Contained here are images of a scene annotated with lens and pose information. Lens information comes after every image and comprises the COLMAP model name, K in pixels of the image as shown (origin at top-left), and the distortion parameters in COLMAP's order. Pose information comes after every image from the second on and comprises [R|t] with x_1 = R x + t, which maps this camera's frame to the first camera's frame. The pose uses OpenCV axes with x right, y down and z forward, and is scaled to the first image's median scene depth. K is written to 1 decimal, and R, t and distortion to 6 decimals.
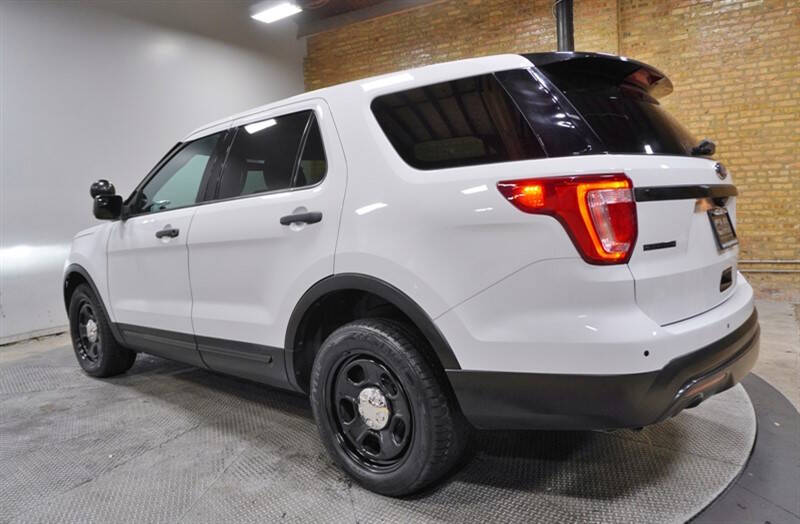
lens RADIAL K [[528.7, 0, 423.8], [0, 528.7, 249.3], [0, 0, 1]] dist [-0.049269, 0.035368]
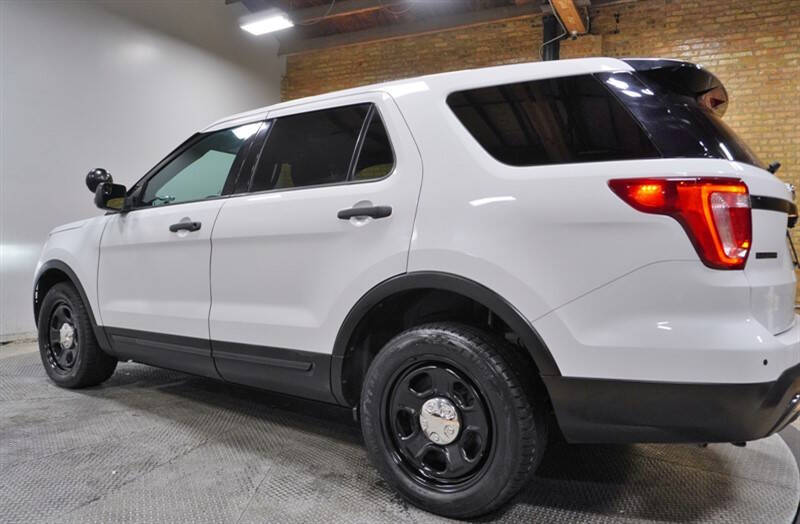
lens RADIAL K [[528.7, 0, 409.7], [0, 528.7, 253.2], [0, 0, 1]] dist [-0.049269, 0.035368]
pose [[0.992844, 0.062399, 0.101824, -0.228640], [-0.055505, 0.996058, -0.069195, 0.067883], [-0.105740, 0.063048, 0.992393, 0.065332]]
